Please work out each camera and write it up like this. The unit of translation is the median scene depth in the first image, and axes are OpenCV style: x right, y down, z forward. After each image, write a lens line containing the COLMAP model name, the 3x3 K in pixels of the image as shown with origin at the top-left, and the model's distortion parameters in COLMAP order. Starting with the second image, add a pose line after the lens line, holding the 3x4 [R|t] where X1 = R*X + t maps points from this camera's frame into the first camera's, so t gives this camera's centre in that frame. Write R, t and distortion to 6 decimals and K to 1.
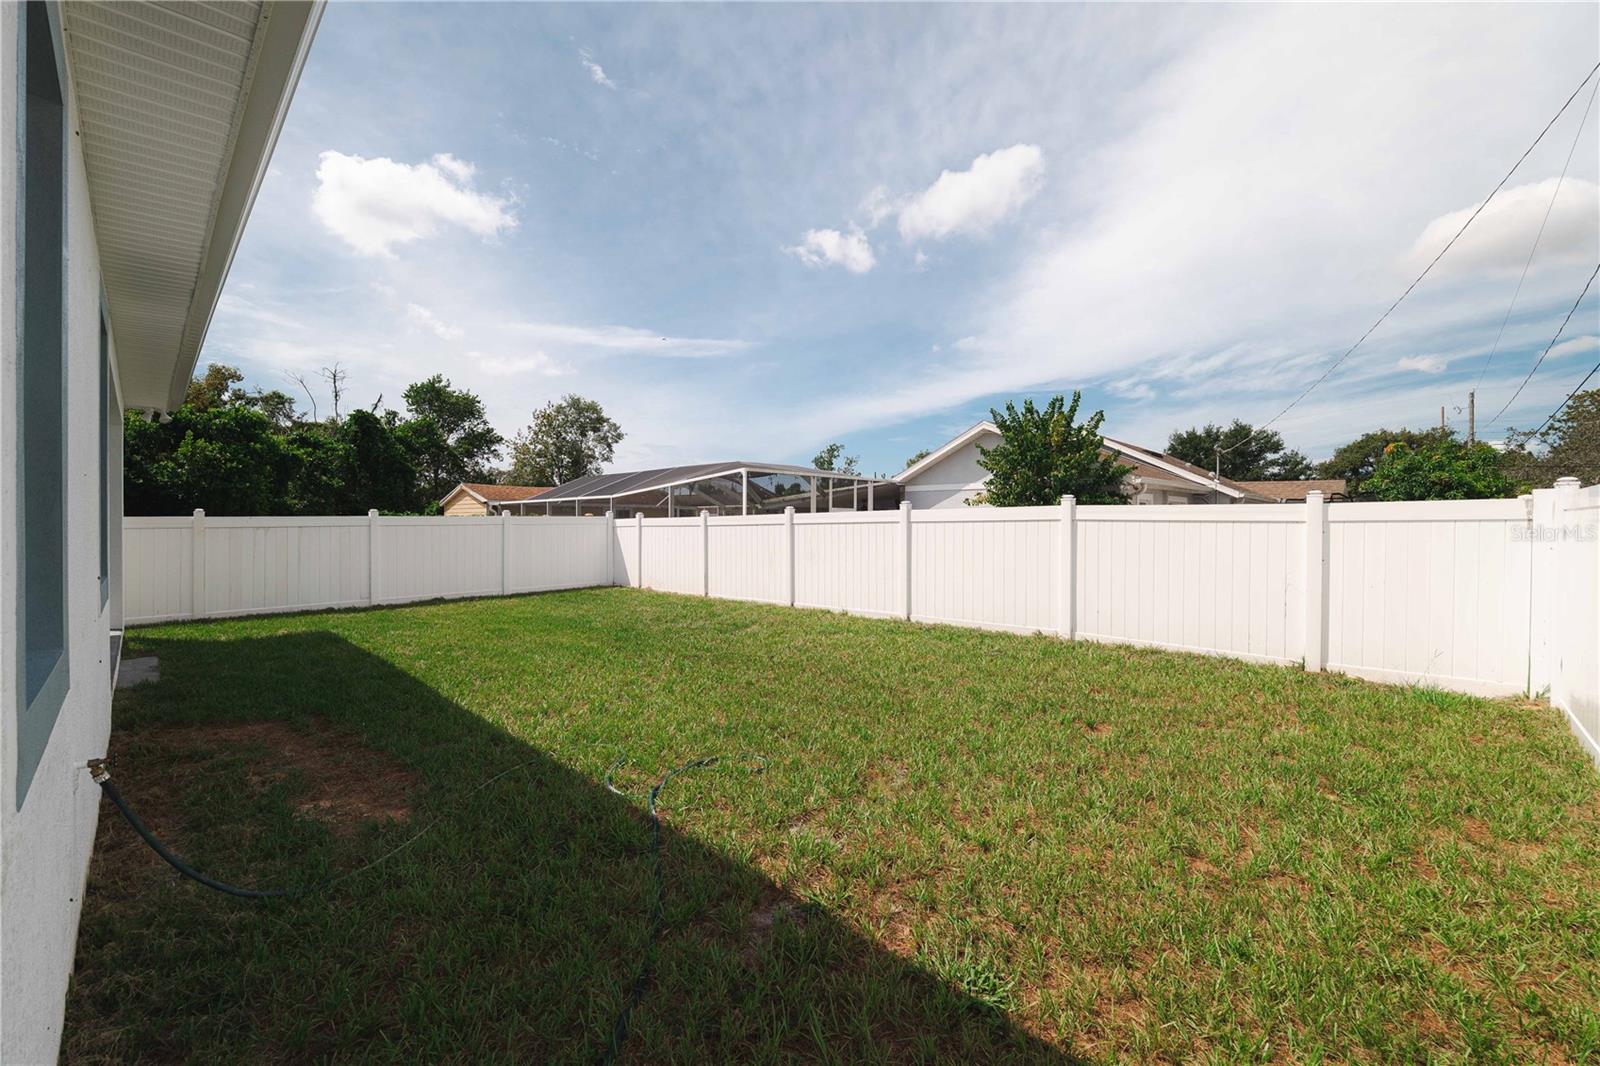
lens RADIAL K [[649.4, 0, 800.0], [0, 649.4, 533.0], [0, 0, 1]] dist [-0.000463, -0.000019]
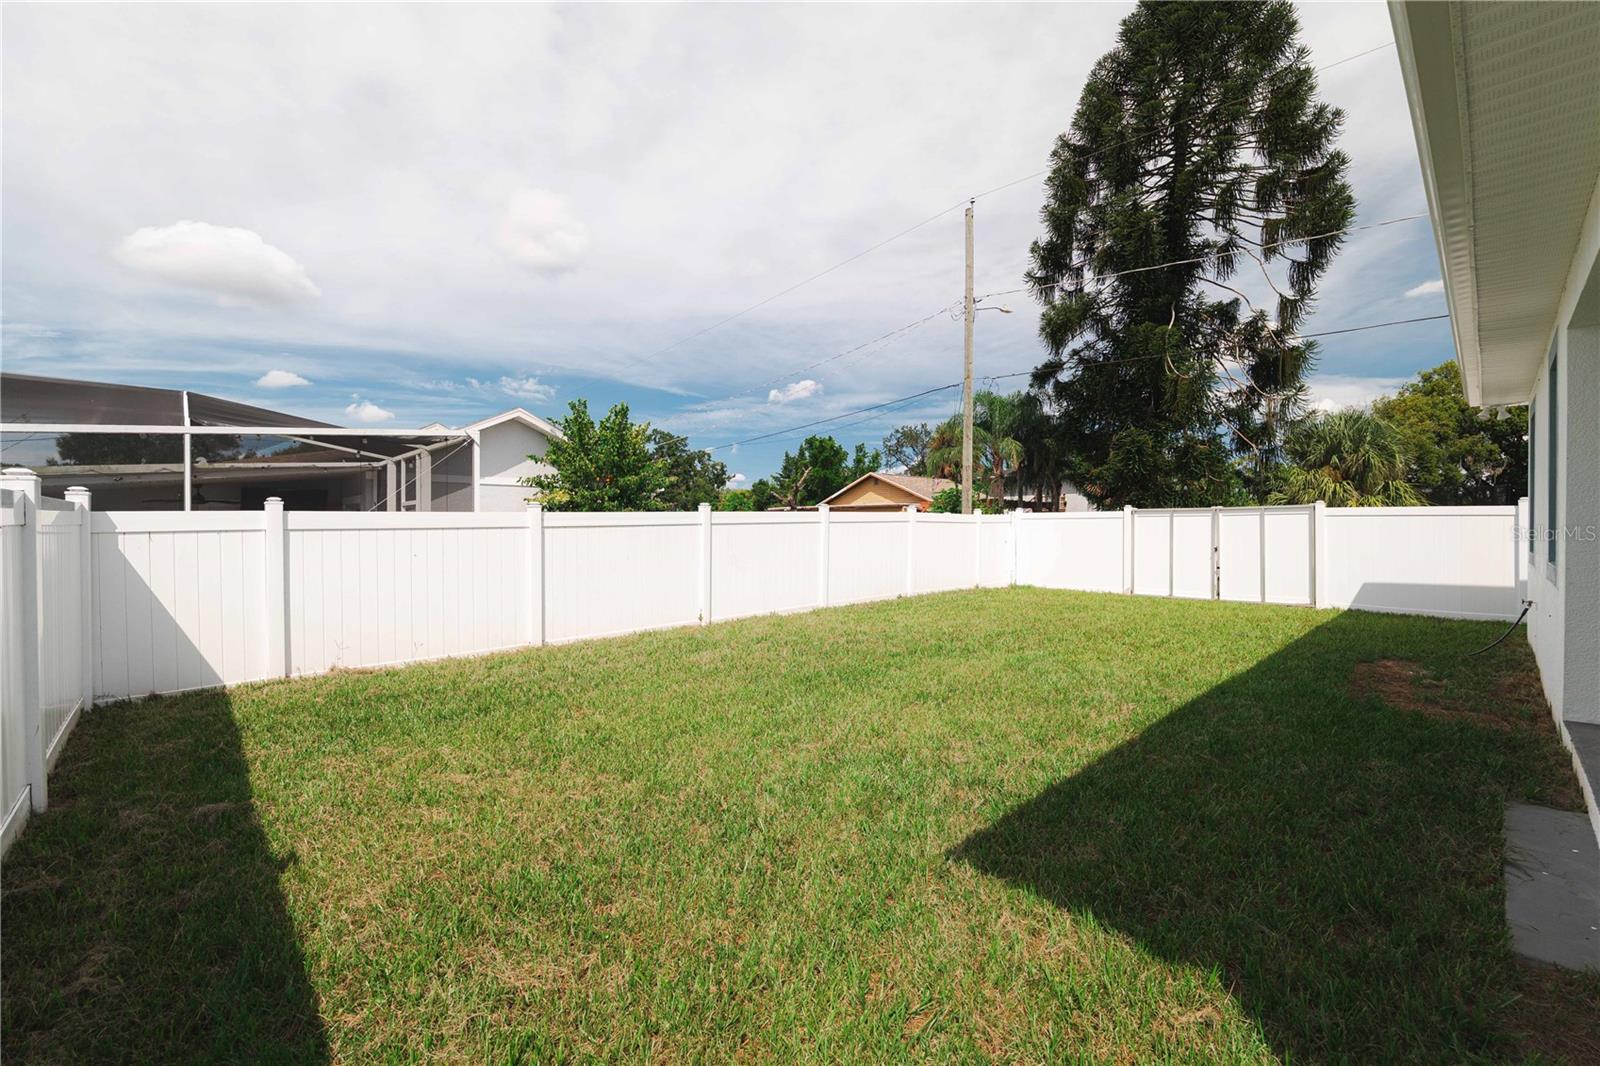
lens RADIAL K [[649.4, 0, 800.0], [0, 649.4, 533.0], [0, 0, 1]] dist [-0.000463, -0.000019]
pose [[0.044911, -0.002645, 0.998987, -0.612106], [0.027694, 0.999615, 0.001402, 0.000003], [-0.998607, 0.027603, 0.044967, 0.619335]]
